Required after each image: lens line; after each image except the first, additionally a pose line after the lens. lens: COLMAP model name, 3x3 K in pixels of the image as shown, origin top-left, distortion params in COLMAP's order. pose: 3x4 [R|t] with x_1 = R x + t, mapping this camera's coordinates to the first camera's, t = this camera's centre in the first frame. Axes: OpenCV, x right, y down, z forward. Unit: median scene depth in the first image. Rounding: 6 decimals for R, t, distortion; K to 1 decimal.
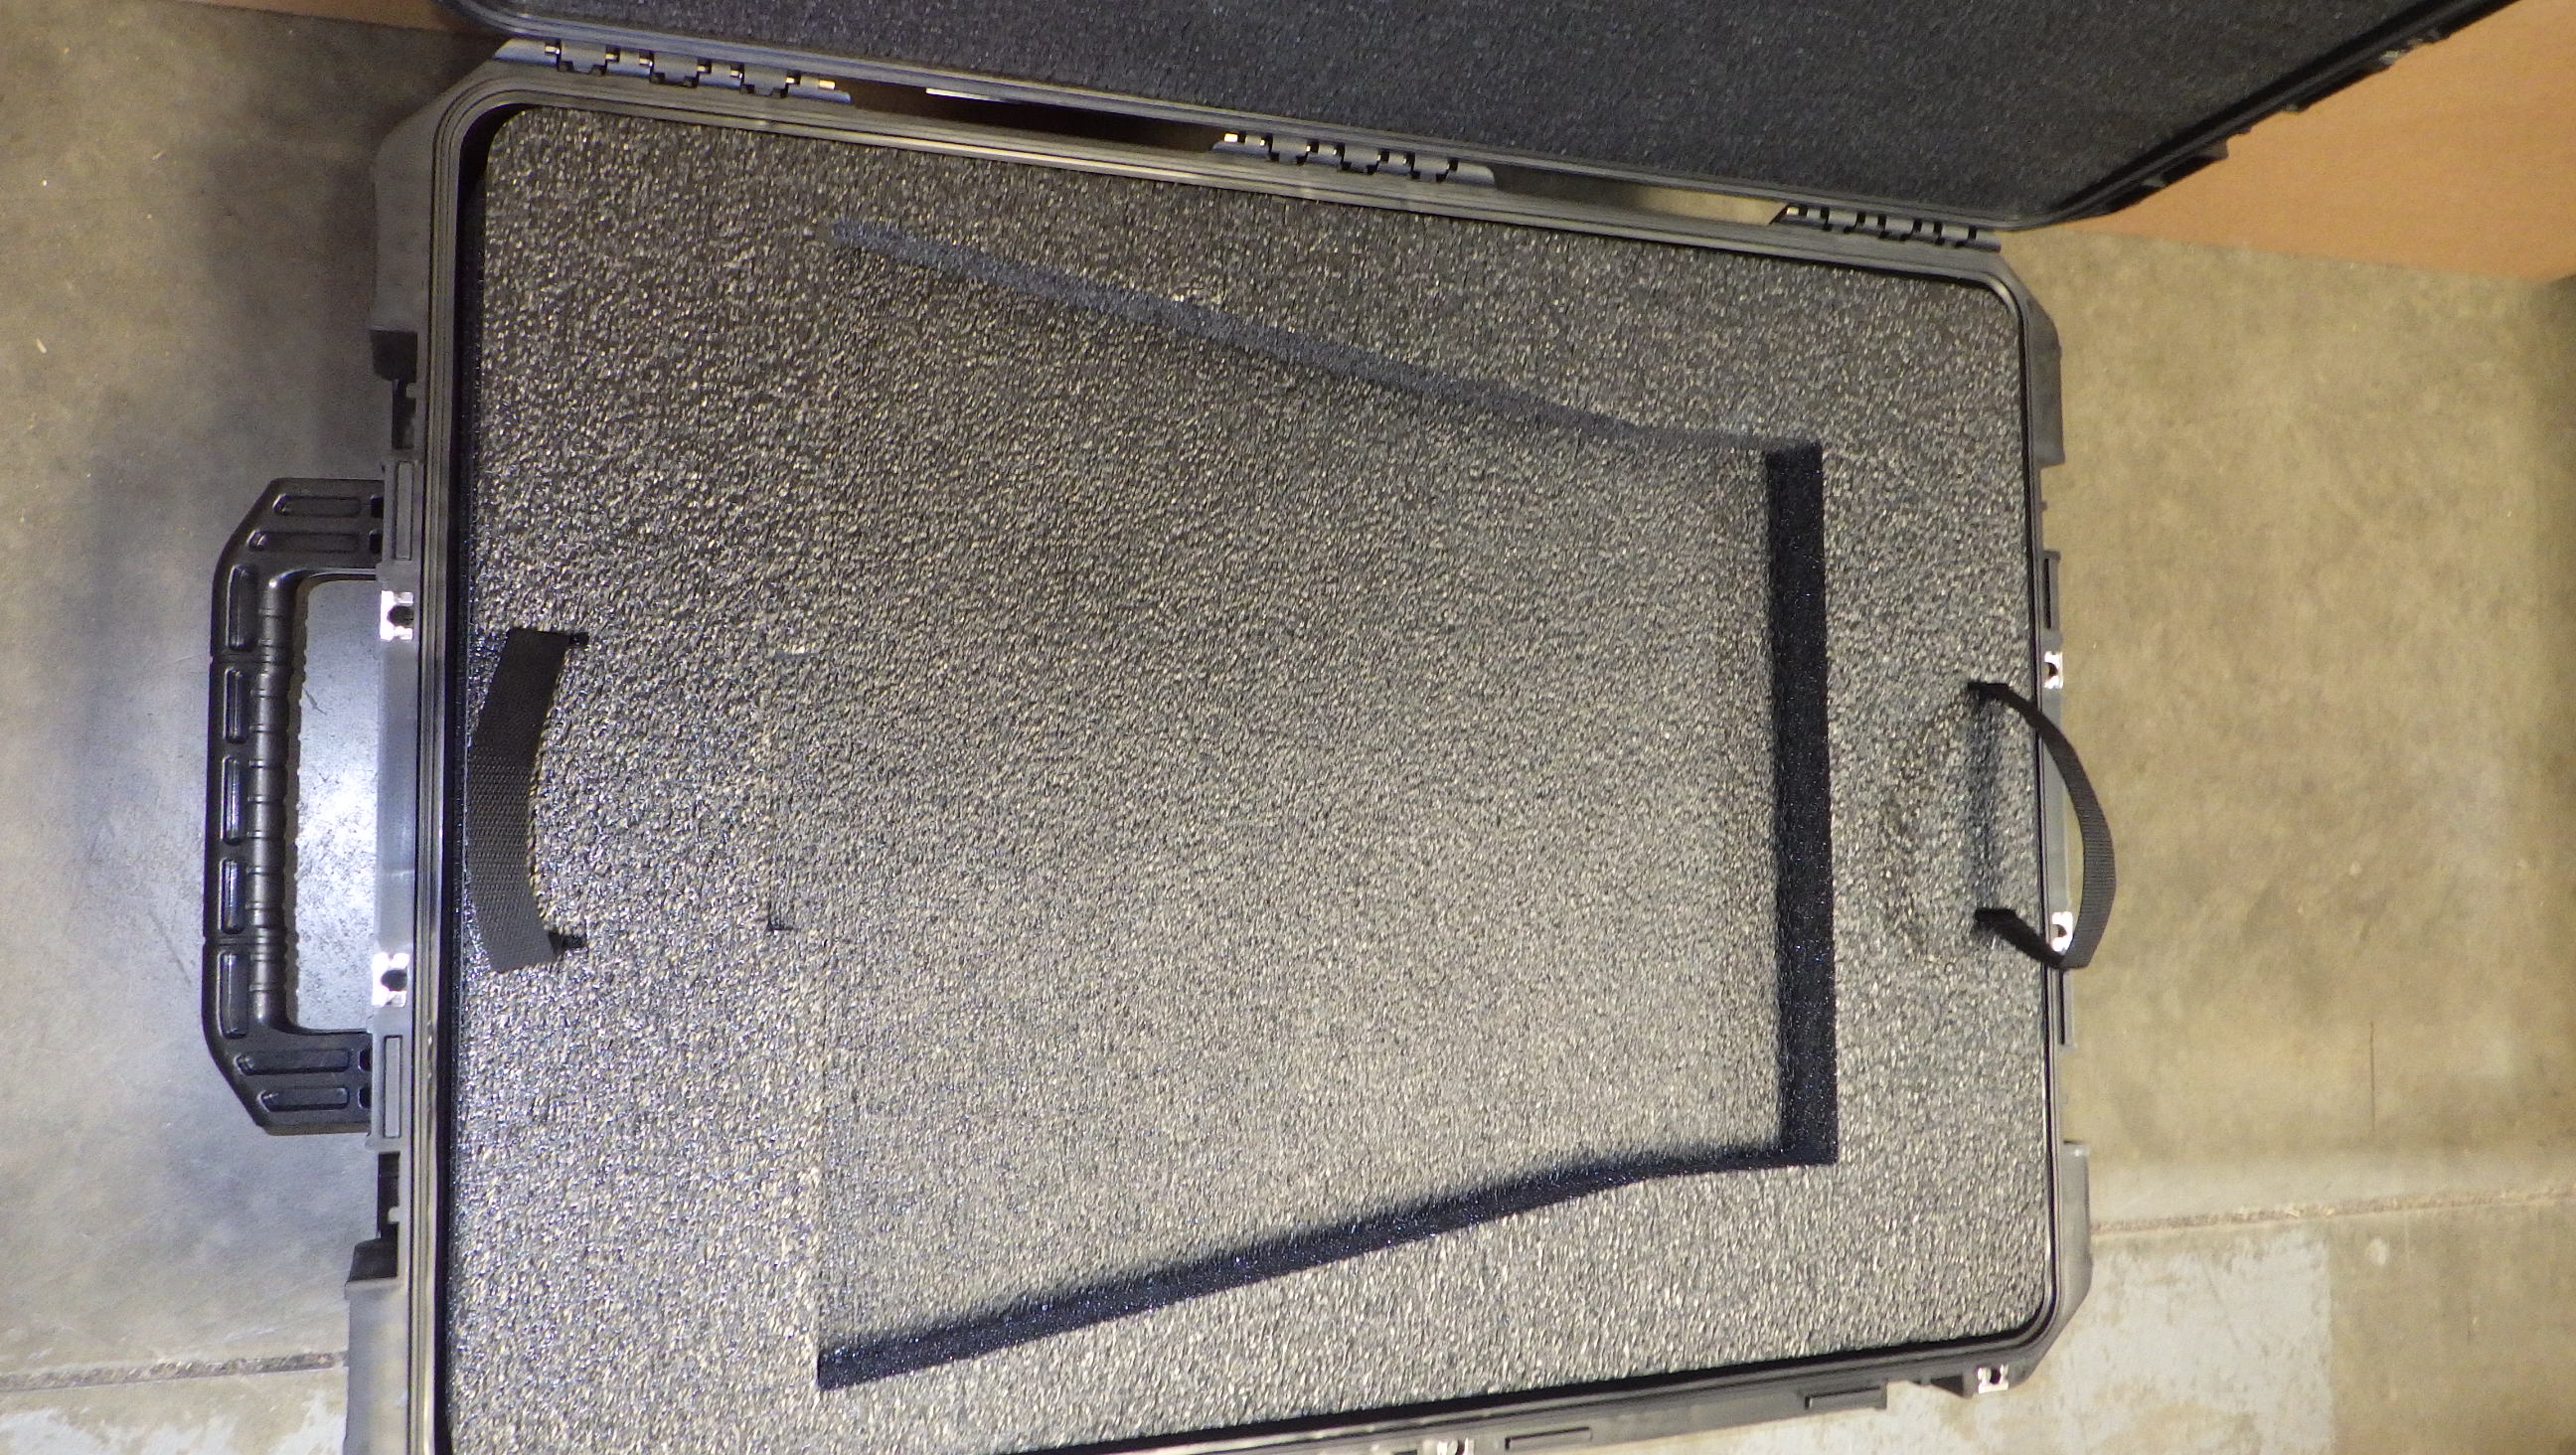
lens RADIAL K [[2171.5, 0, 1300.9], [0, 2171.5, 731.1], [0, 0, 1]] dist [-0.005318, -0.001932]
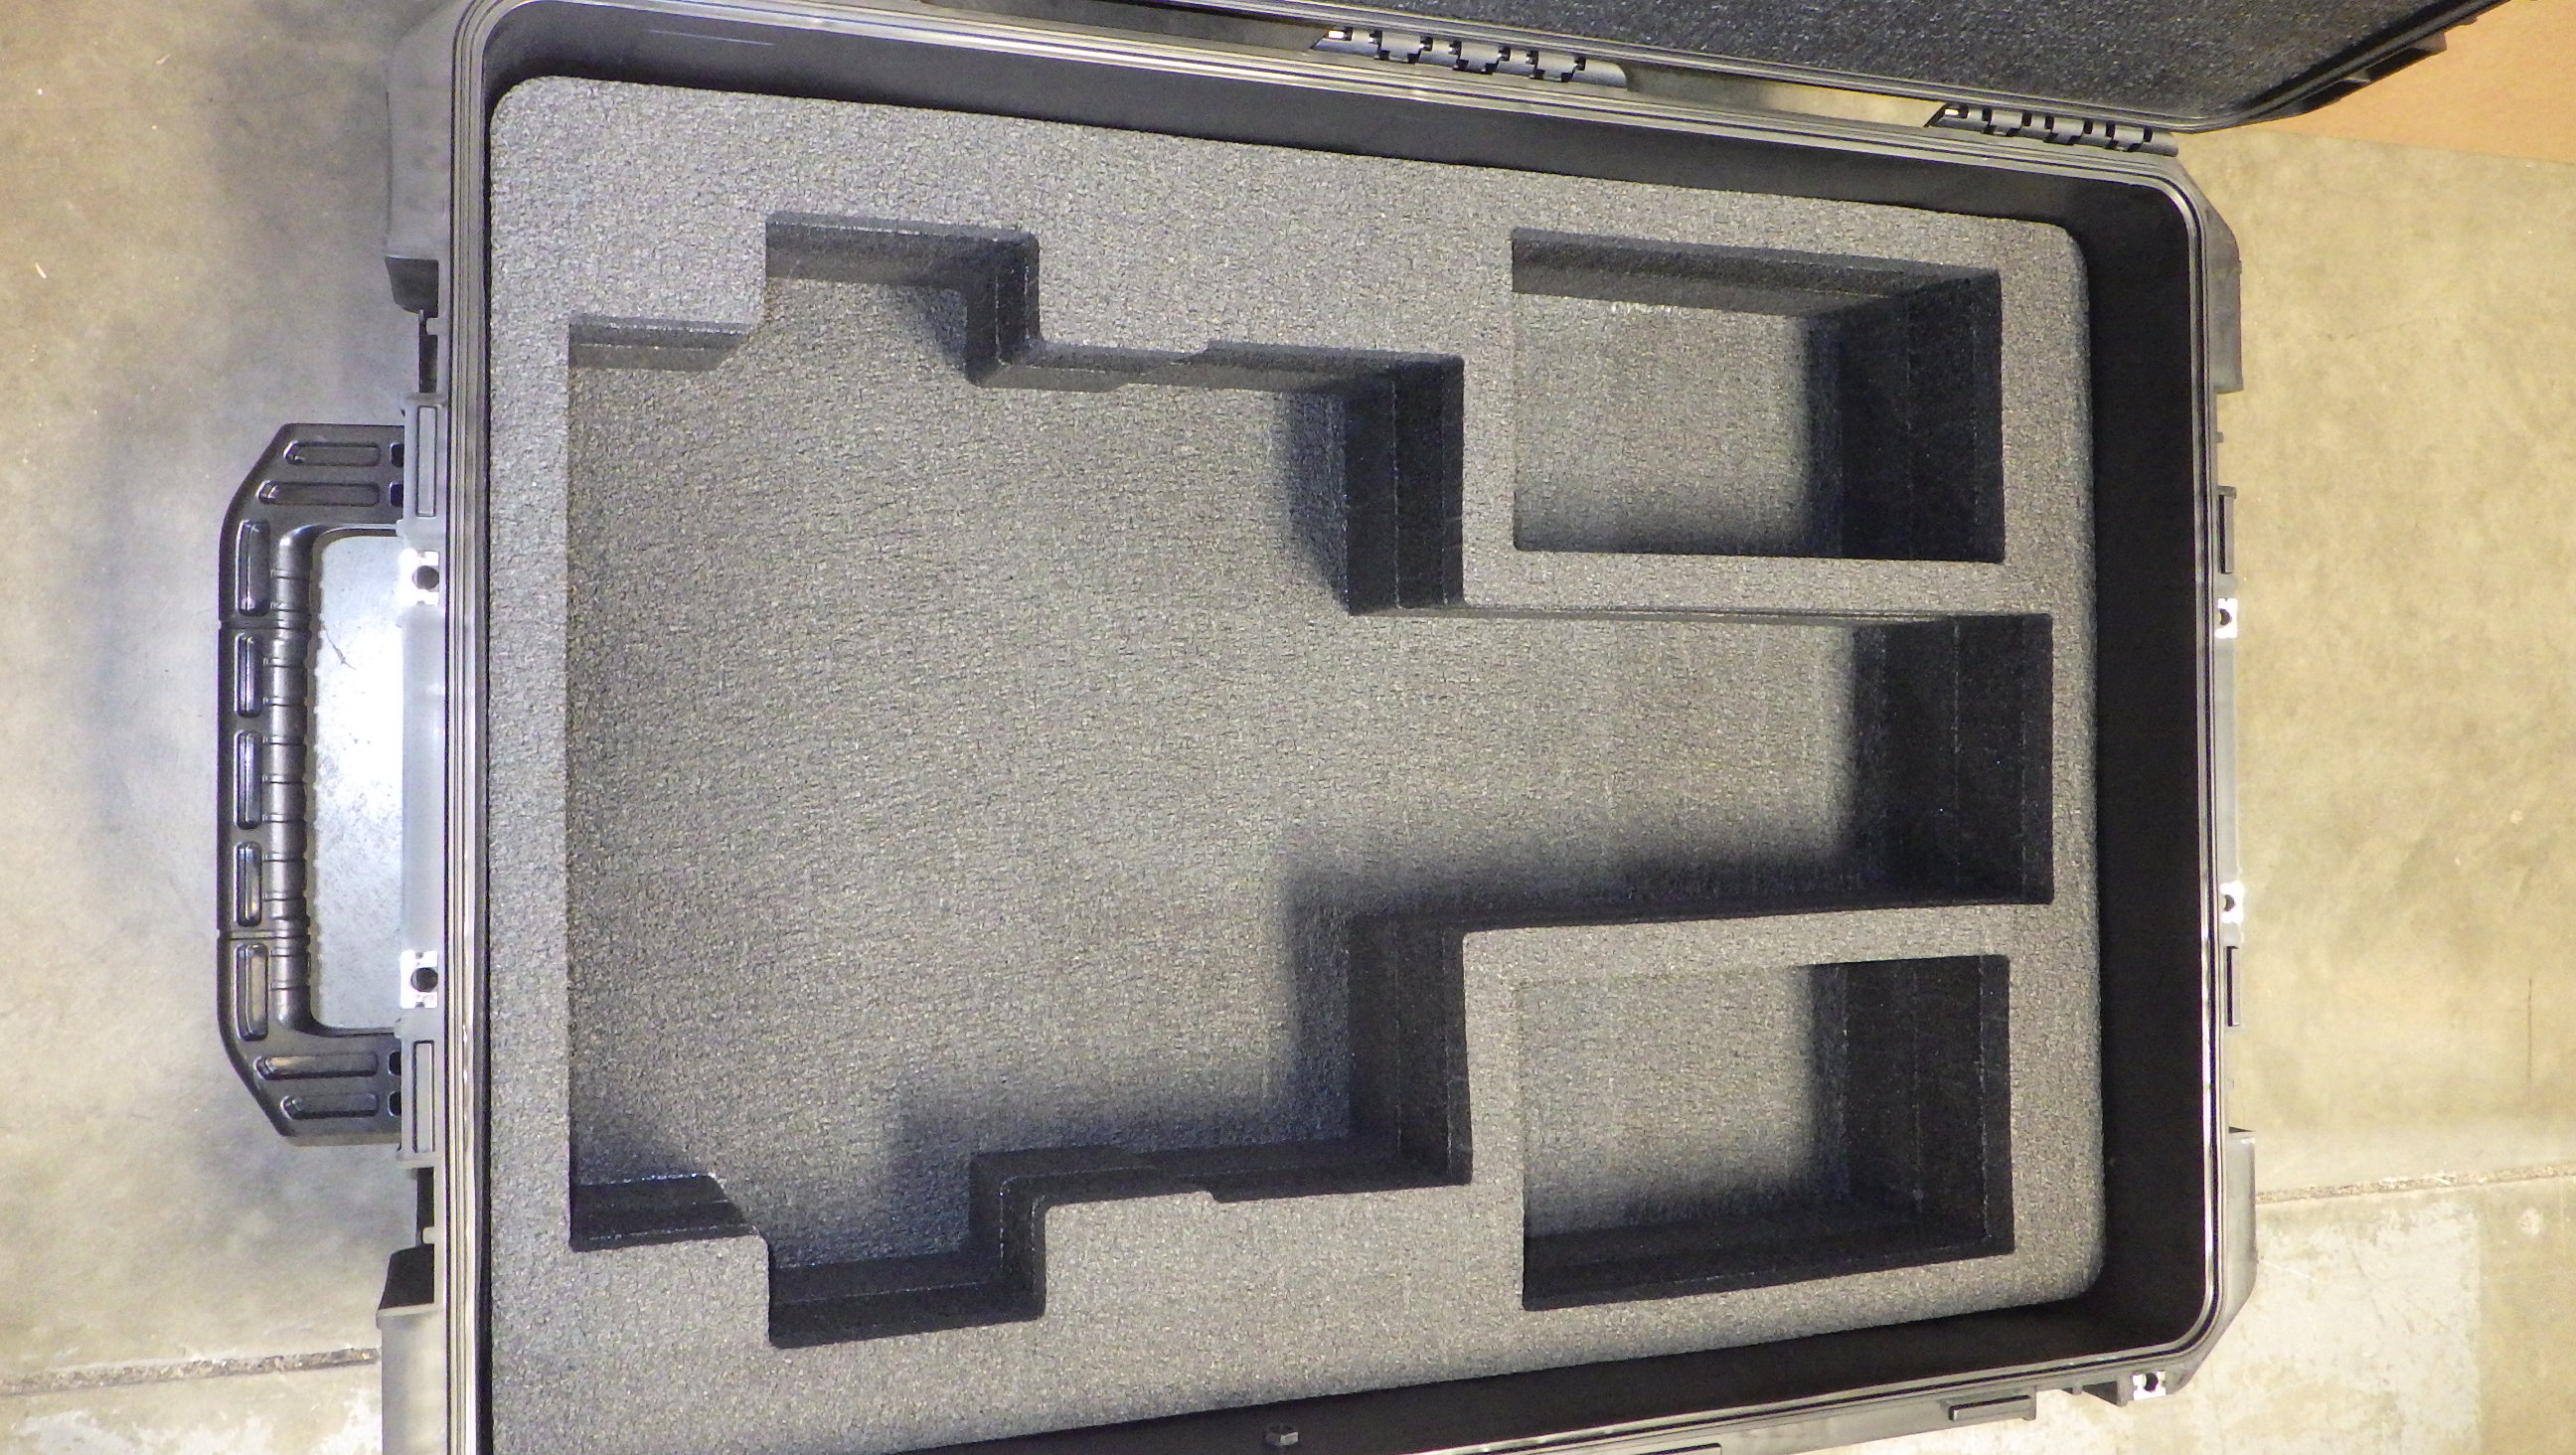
lens RADIAL K [[2171.5, 0, 1300.9], [0, 2171.5, 731.1], [0, 0, 1]] dist [-0.005318, -0.001932]
pose [[0.999674, 0.002195, -0.025443, -0.021260], [-0.000990, 0.998883, 0.047241, -0.025126], [0.025518, -0.047201, 0.998559, 0.081119]]
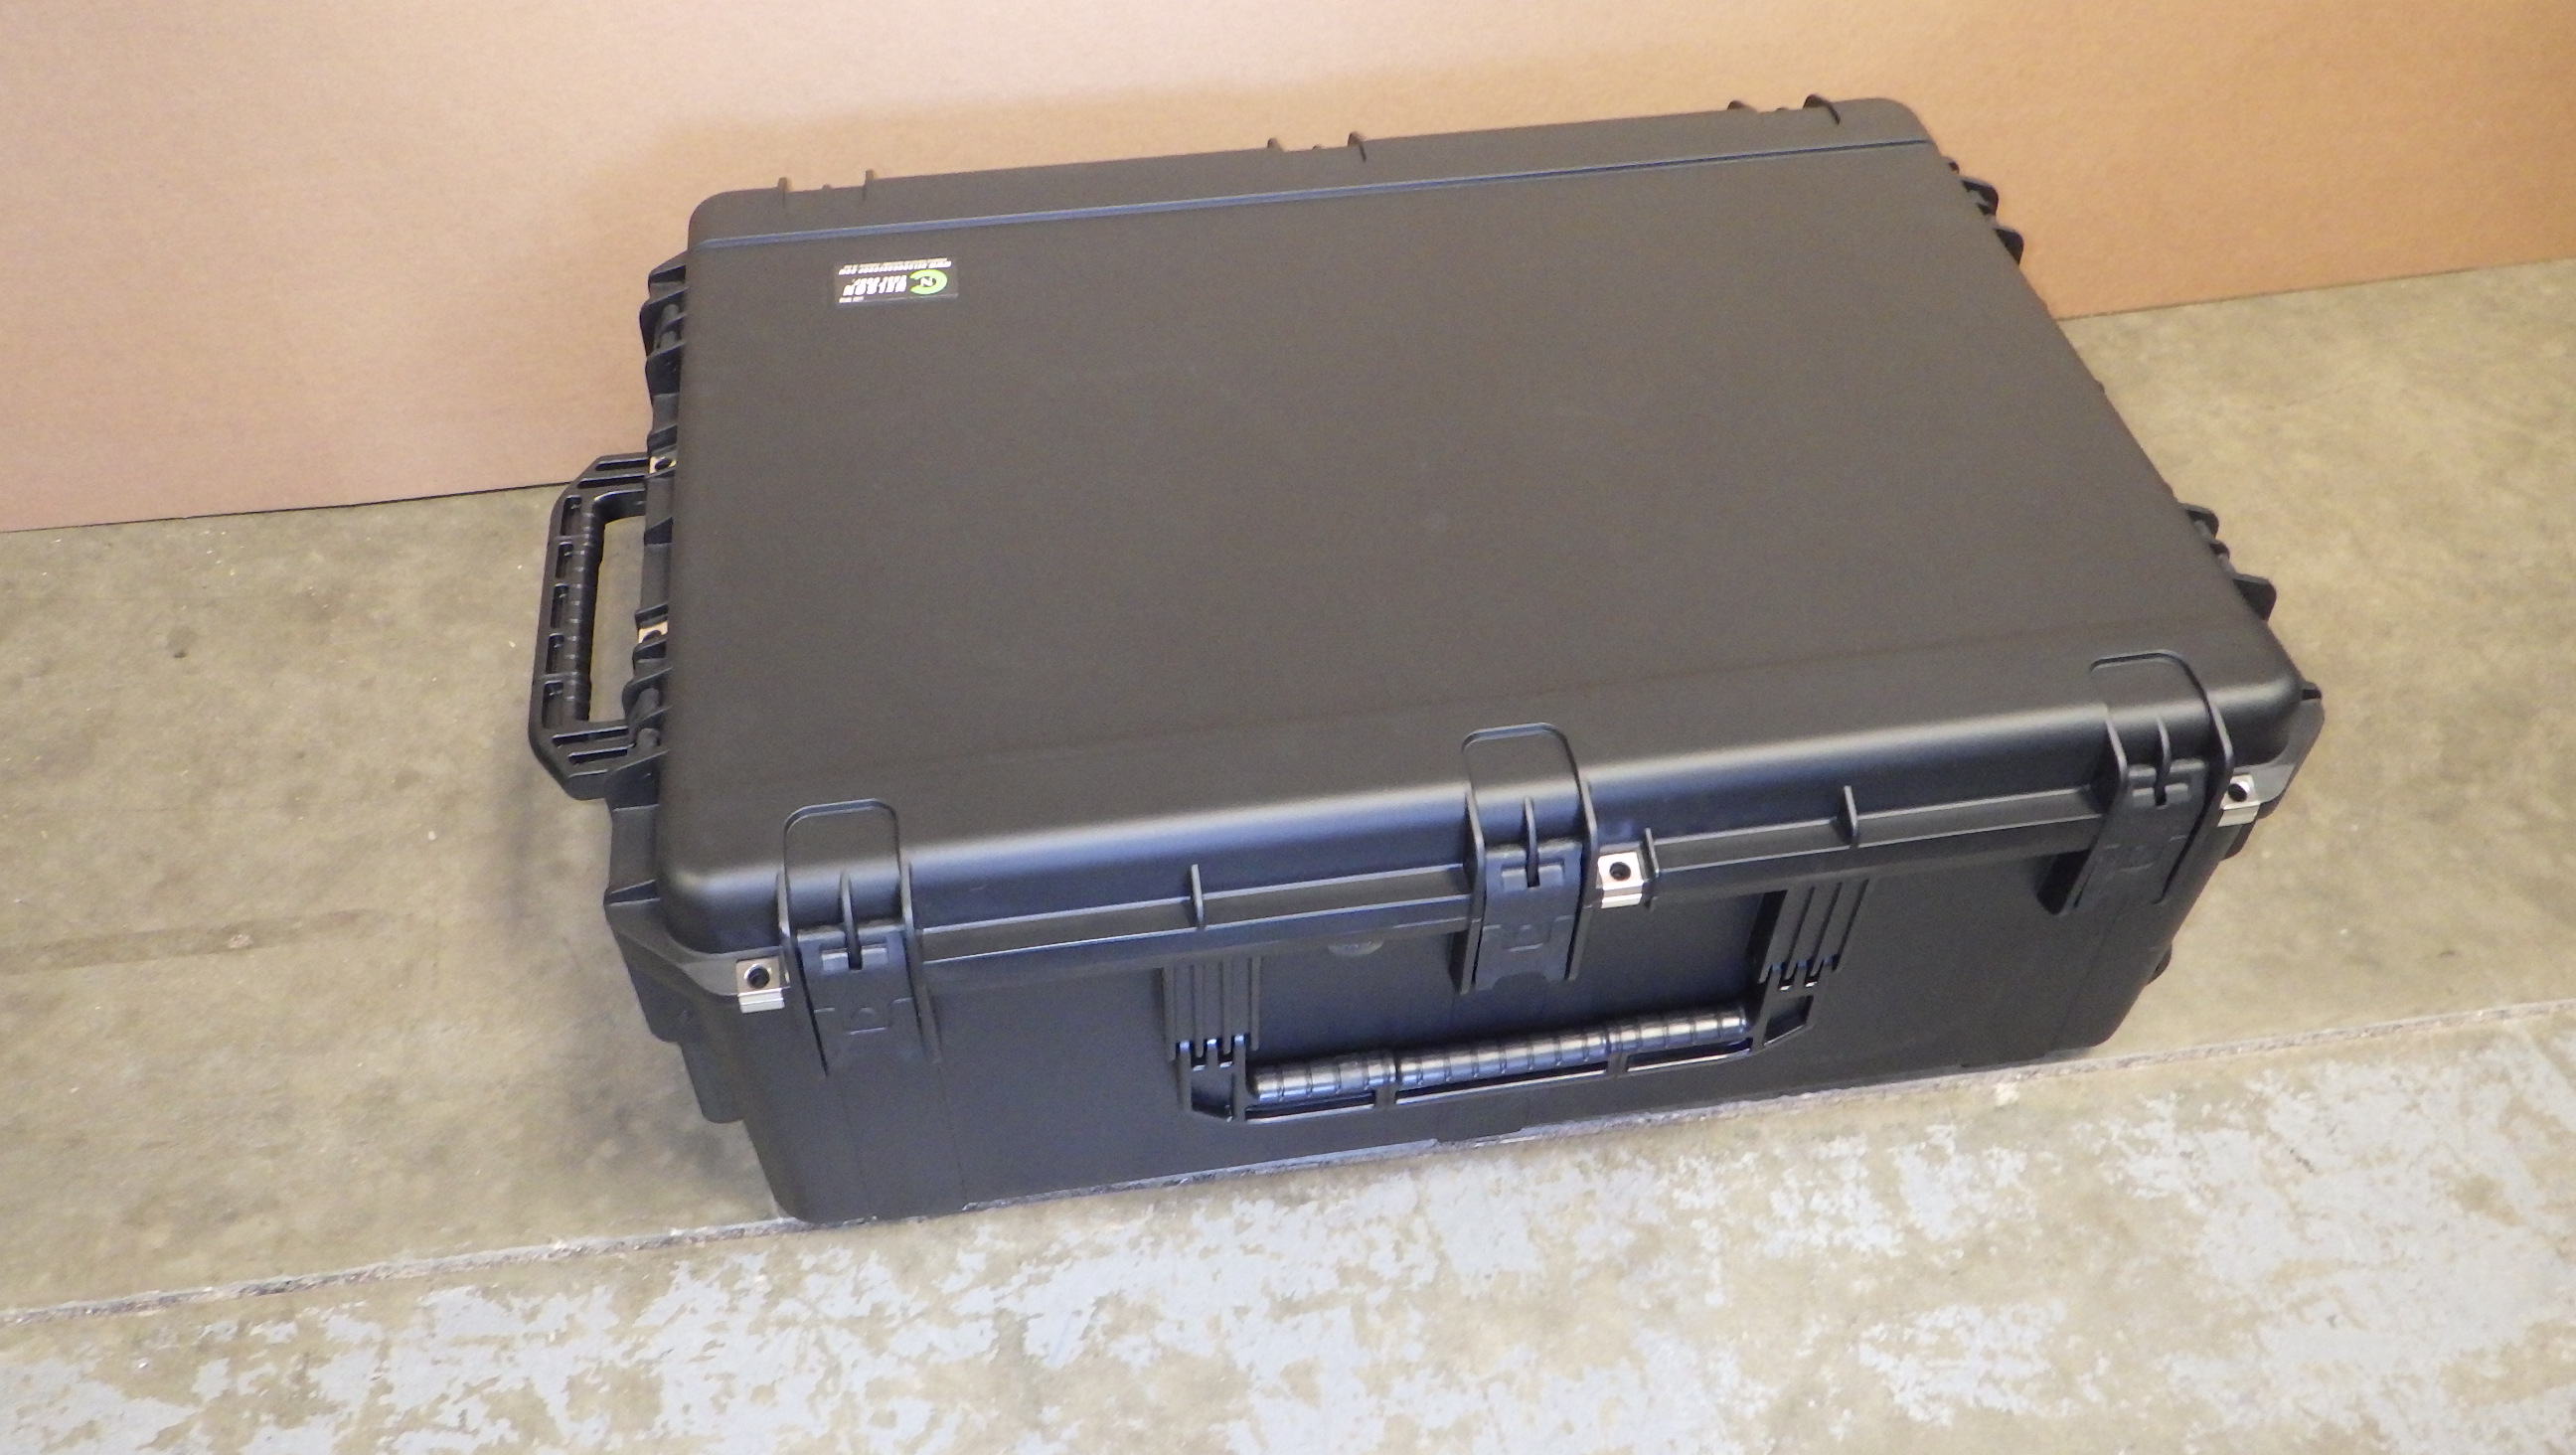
lens RADIAL K [[2025.5, 0, 1288.2], [0, 2025.5, 874.8], [0, 0, 1]] dist [-0.002367, -0.006290]
pose [[0.911011, -0.354632, -0.210463, 0.118329], [0.176019, 0.795931, -0.579234, 0.782649], [0.372929, 0.490643, 0.787524, 0.189631]]
